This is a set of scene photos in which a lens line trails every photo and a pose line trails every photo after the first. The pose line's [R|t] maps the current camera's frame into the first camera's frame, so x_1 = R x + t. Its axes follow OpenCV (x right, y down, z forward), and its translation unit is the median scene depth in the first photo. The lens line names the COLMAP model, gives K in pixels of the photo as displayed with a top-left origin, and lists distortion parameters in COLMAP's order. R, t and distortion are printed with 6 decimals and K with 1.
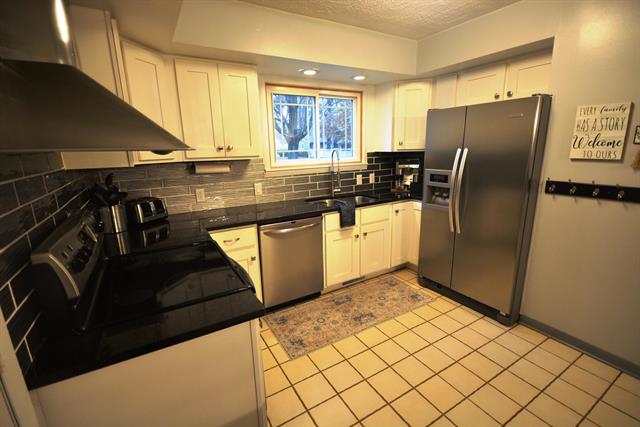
lens RADIAL K [[290.9, 0, 322.4], [0, 290.9, 213.2], [0, 0, 1]] dist [0.000878, -0.001029]
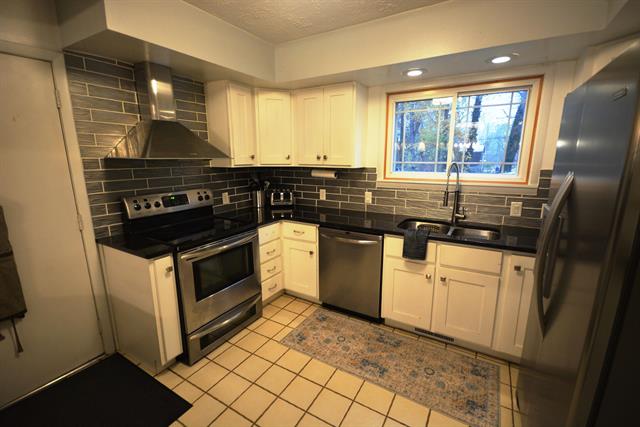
lens RADIAL K [[280.6, 0, 322.2], [0, 280.6, 215.2], [0, 0, 1]] dist [0.008432, -0.010535]
pose [[0.477113, 0.196423, -0.856610, 0.629160], [-0.210958, 0.971803, 0.105338, -0.102238], [0.853147, 0.130451, 0.505097, 0.399249]]
